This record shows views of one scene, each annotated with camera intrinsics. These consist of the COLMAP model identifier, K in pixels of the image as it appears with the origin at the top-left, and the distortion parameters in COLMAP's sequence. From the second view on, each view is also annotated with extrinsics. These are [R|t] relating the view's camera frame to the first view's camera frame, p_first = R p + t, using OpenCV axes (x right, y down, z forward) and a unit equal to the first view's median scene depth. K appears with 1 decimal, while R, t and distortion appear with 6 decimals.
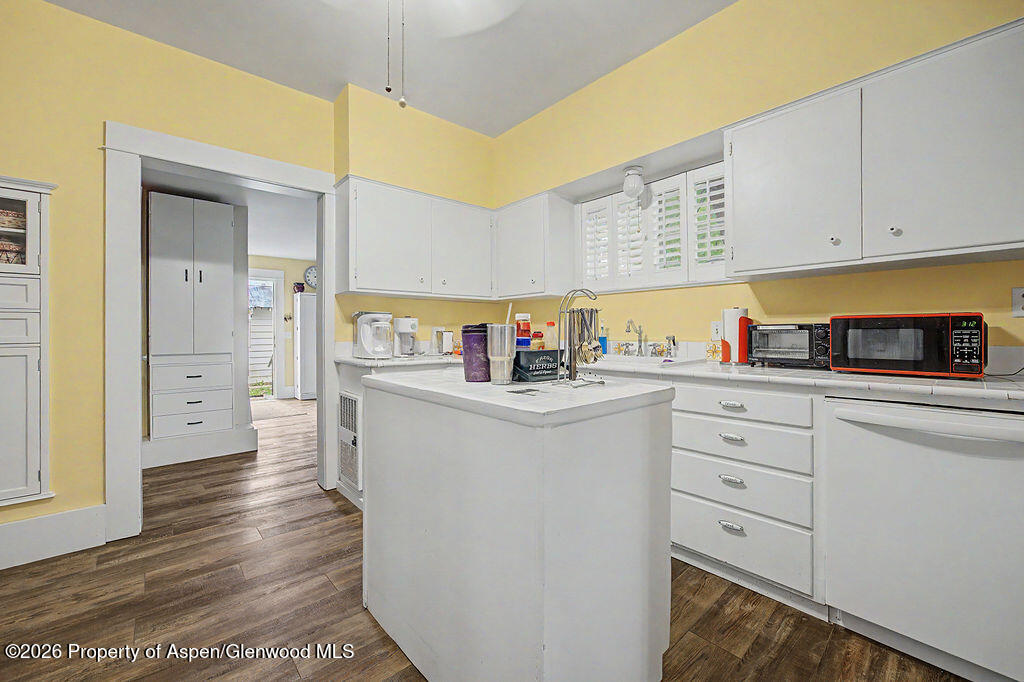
lens RADIAL K [[399.6, 0, 511.8], [0, 399.6, 334.6], [0, 0, 1]] dist [-0.010333, 0.000717]
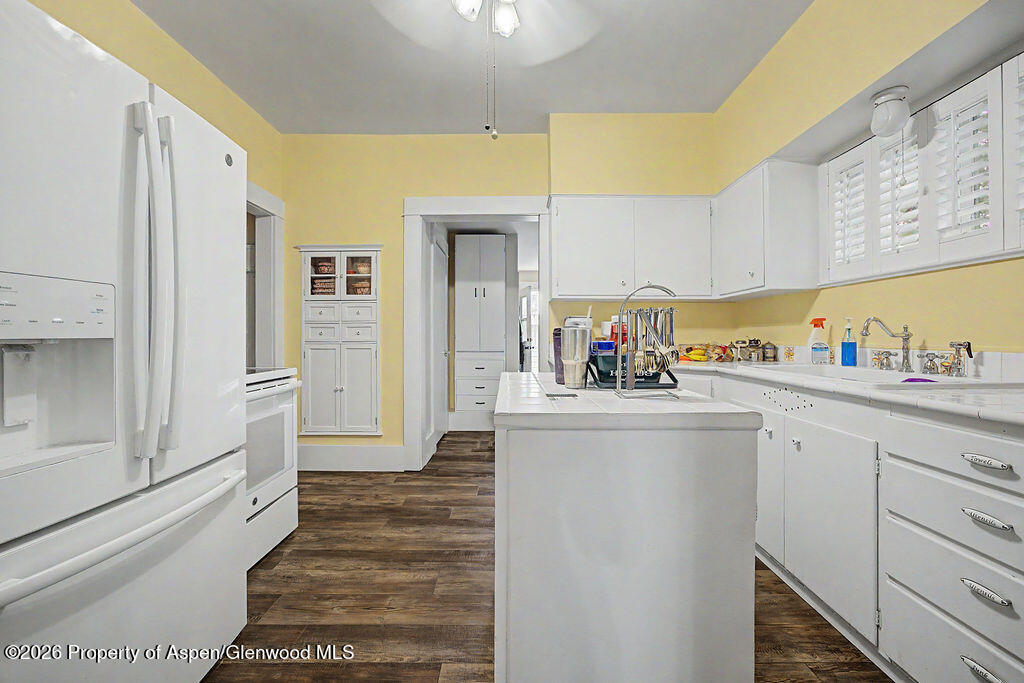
lens RADIAL K [[402.0, 0, 512.0], [0, 402.0, 341.5], [0, 0, 1]] dist [-0.060605, 0.026214]
pose [[0.755063, 0.011875, -0.655544, 0.266428], [-0.005522, 0.999916, 0.011754, -0.000557], [0.655629, -0.005255, 0.755065, 0.086610]]
